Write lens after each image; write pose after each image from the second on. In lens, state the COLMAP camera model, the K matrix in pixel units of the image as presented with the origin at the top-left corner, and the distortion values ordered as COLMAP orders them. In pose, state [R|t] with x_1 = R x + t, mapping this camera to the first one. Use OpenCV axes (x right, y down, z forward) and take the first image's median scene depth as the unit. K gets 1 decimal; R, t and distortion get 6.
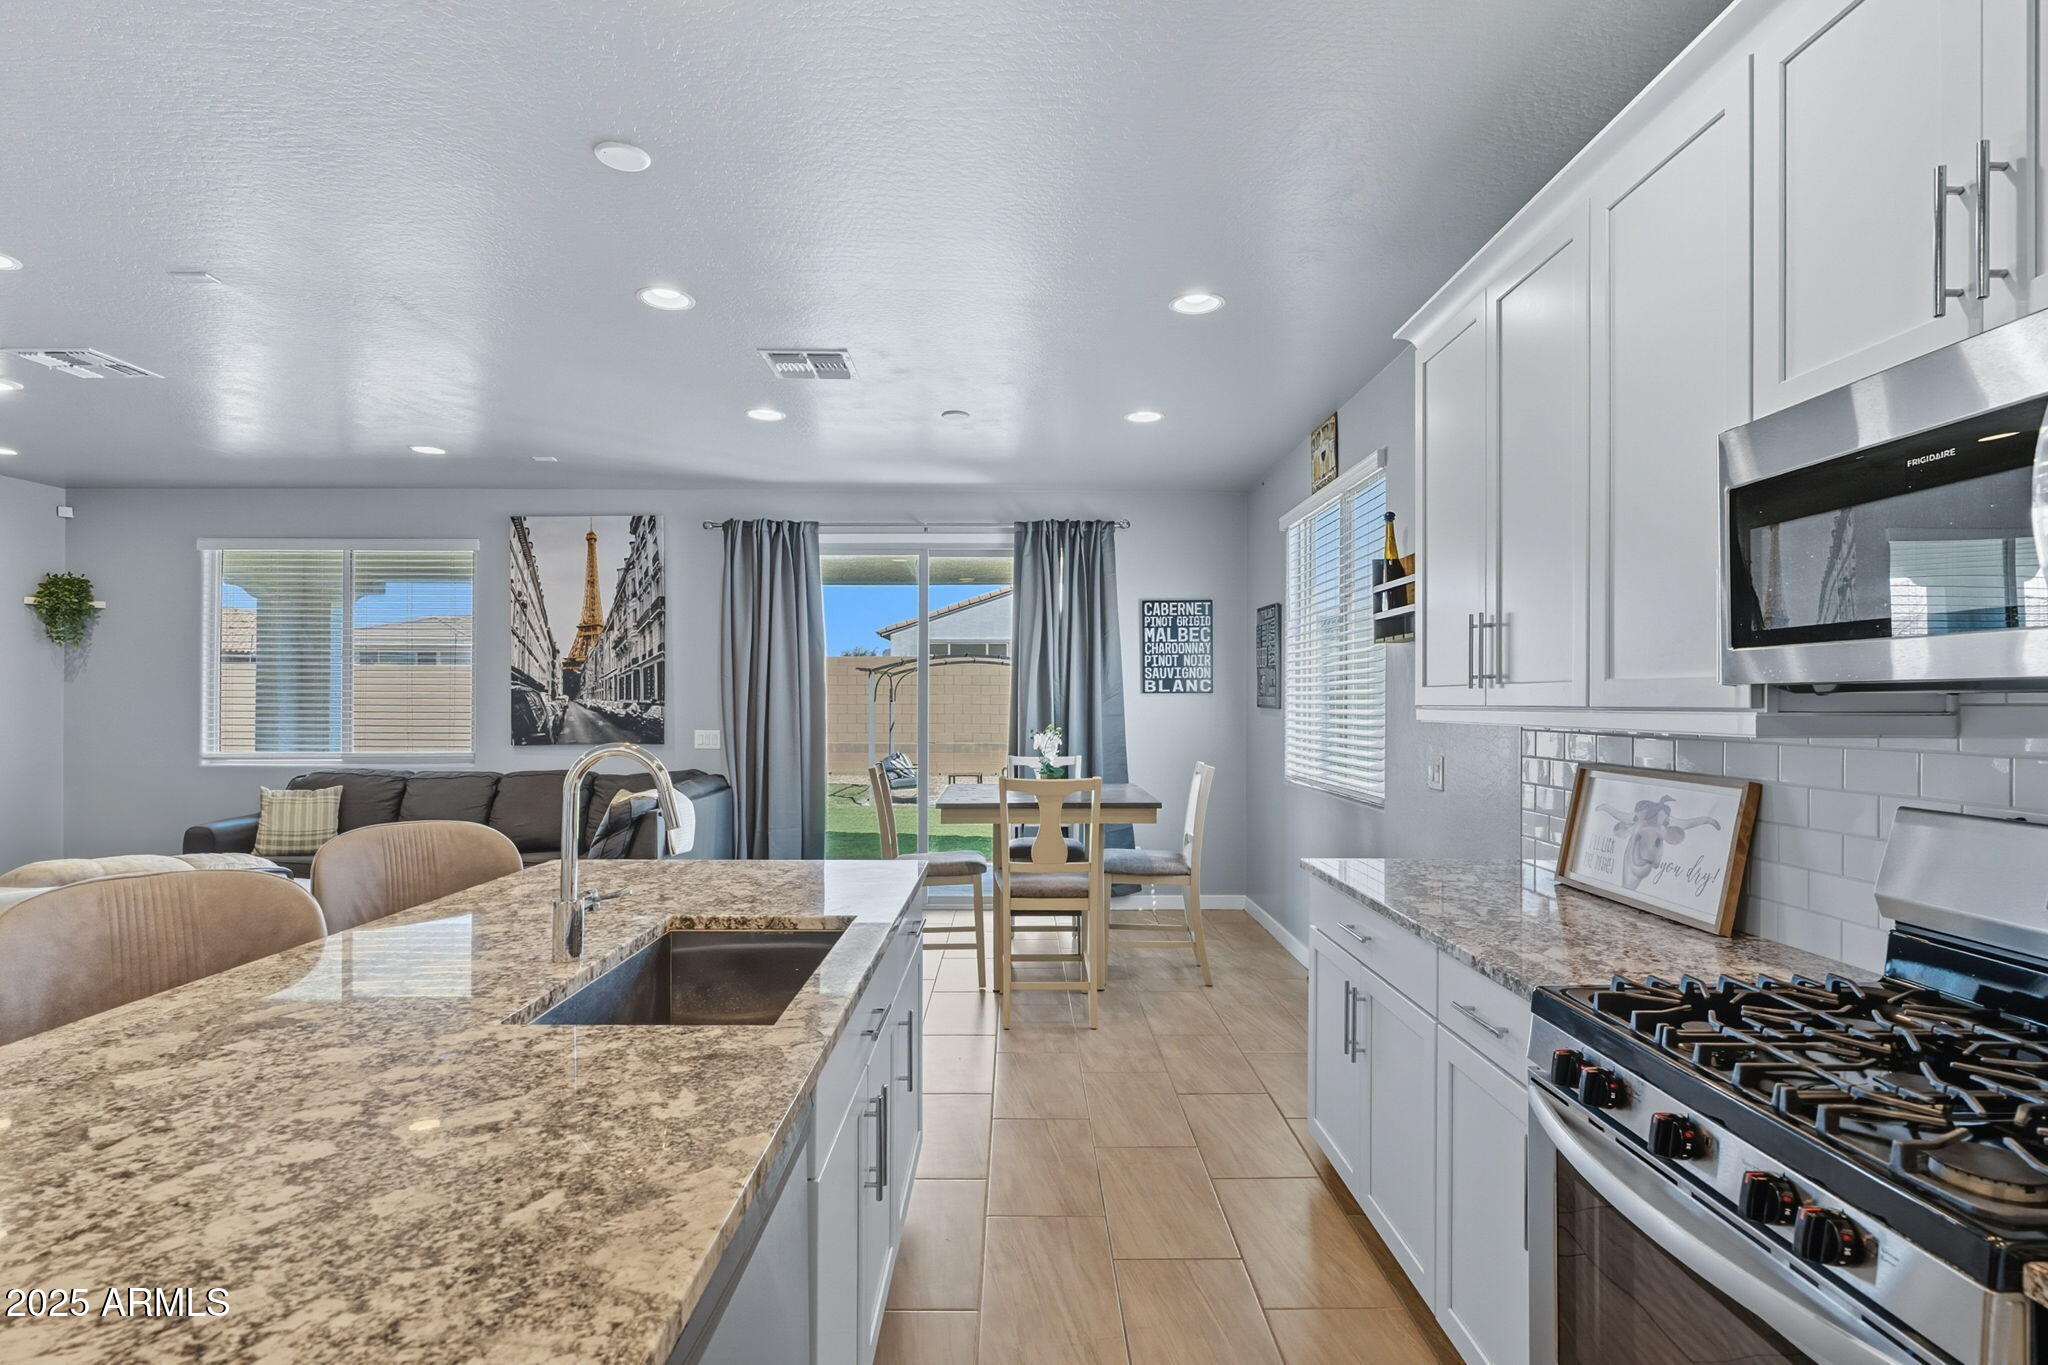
lens RADIAL K [[1000.4, 0, 1022.2], [0, 1000.4, 705.8], [0, 0, 1]] dist [-0.001662, -0.000319]
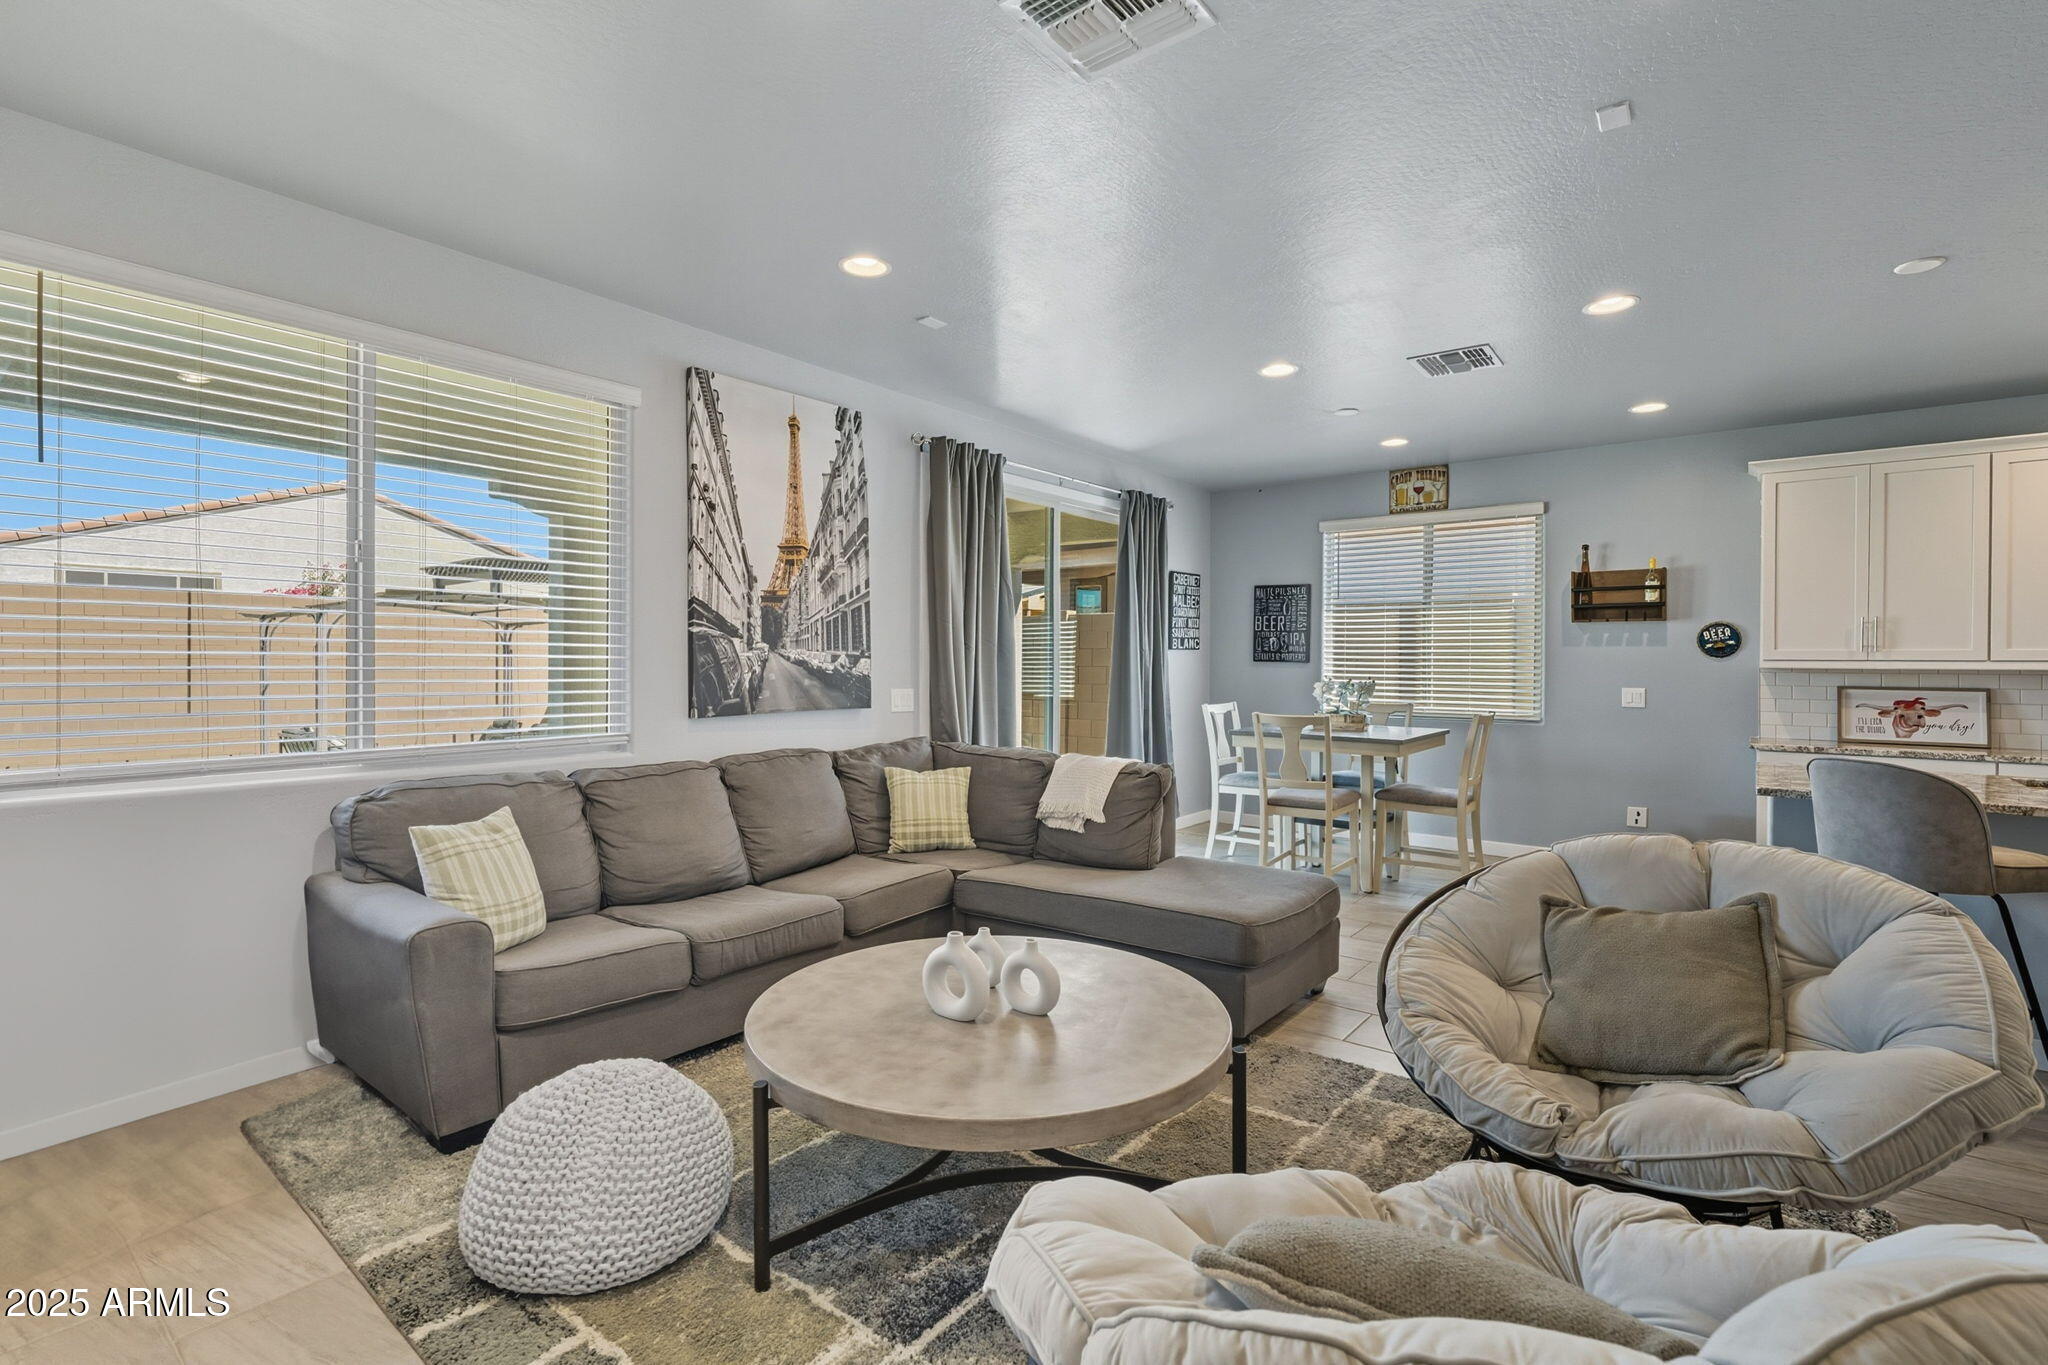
lens RADIAL K [[929.2, 0, 1025.0], [0, 929.2, 666.9], [0, 0, 1]] dist [-0.003845, -0.000713]
pose [[0.621377, -0.003504, 0.783504, -0.850972], [-0.000933, 0.999986, 0.005212, 0.002536], [-0.783511, -0.003969, 0.621365, 0.455319]]
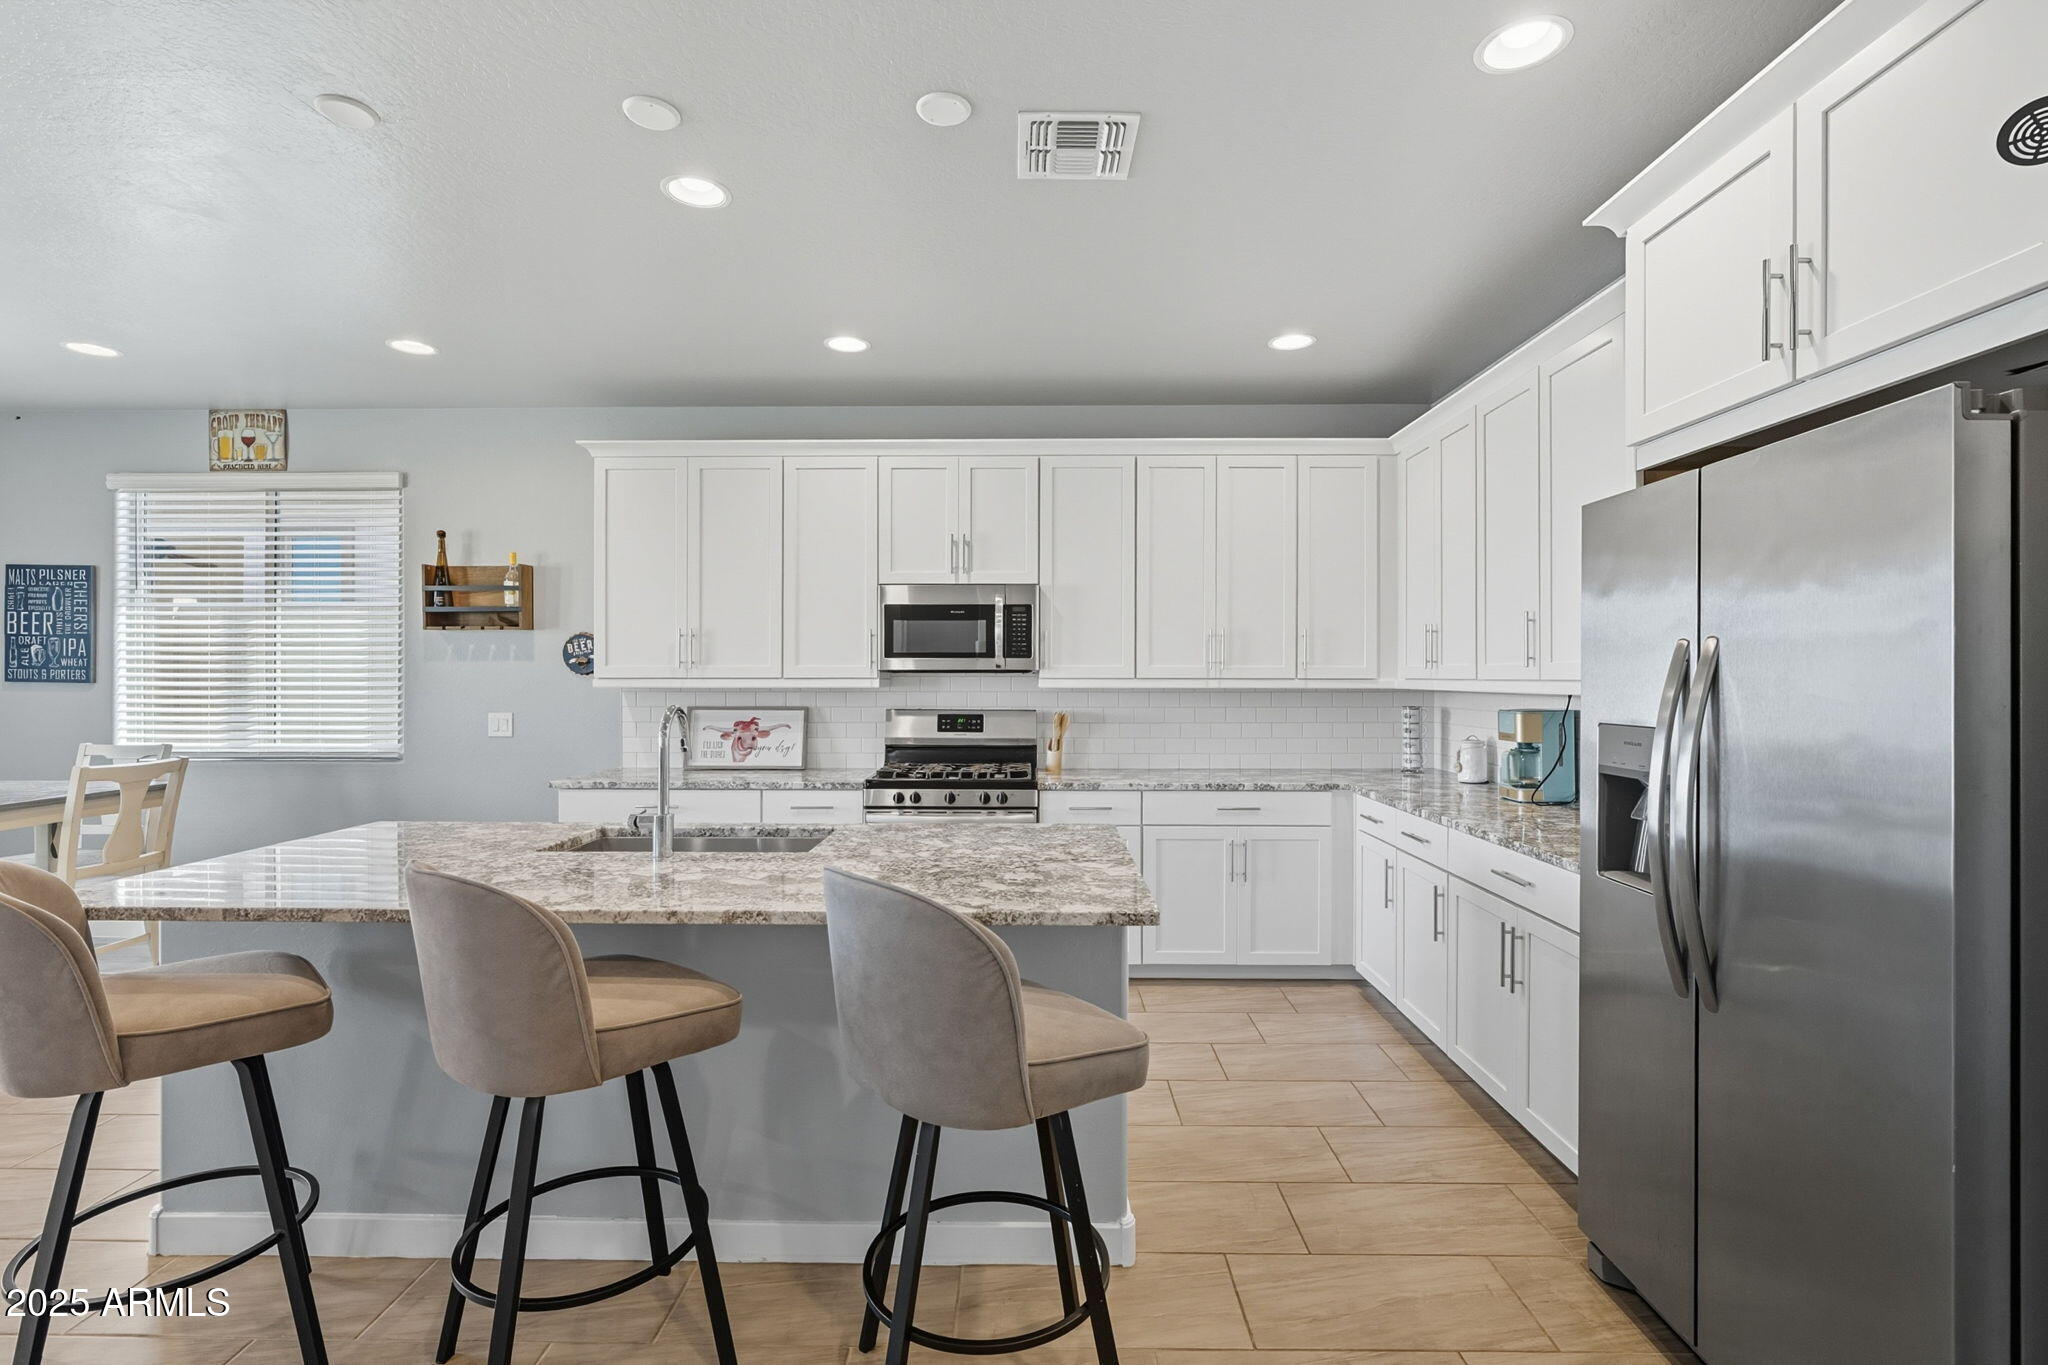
lens RADIAL K [[936.3, 0, 1016.6], [0, 936.3, 679.3], [0, 0, 1]] dist [0.001312, 0.000797]
pose [[0.027243, -0.003537, 0.999623, -0.500001], [0.003435, 0.999988, 0.003444, -0.000201], [-0.999623, 0.003340, 0.027254, 0.124849]]
